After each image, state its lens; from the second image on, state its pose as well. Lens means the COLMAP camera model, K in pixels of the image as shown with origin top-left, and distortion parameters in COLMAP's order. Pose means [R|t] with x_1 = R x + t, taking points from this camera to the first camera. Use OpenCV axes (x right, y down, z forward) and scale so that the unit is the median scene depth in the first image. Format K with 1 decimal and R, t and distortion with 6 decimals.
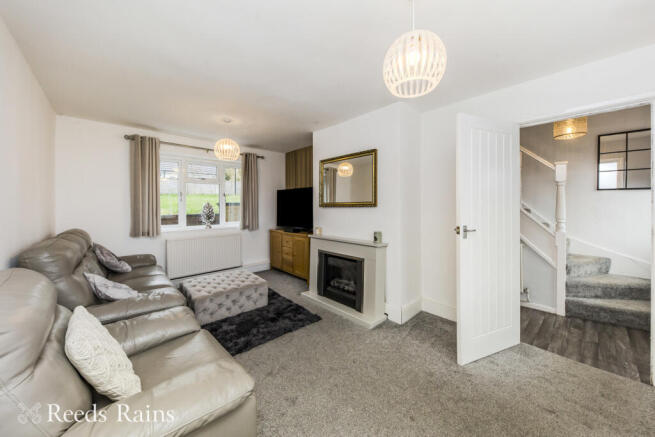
lens RADIAL K [[244.7, 0, 327.6], [0, 244.7, 207.9], [0, 0, 1]] dist [-0.000653, -0.000109]
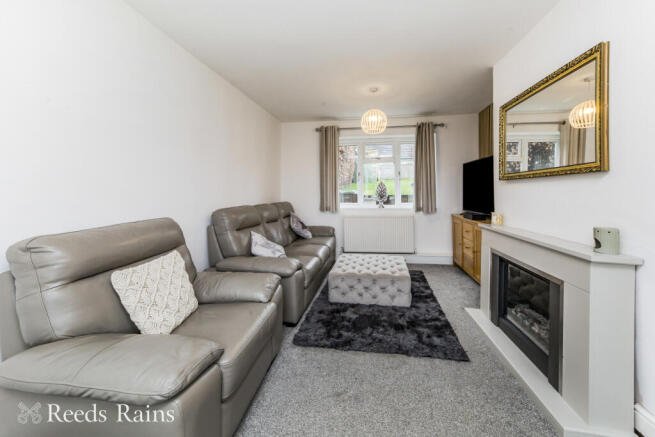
lens RADIAL K [[245.1, 0, 329.6], [0, 245.1, 192.1], [0, 0, 1]] dist [0.001576, -0.000246]
pose [[0.629169, 0.001301, -0.777268, 0.206193], [-0.005104, 0.999984, -0.002458, 0.032401], [0.777252, 0.005514, 0.629165, 0.305904]]
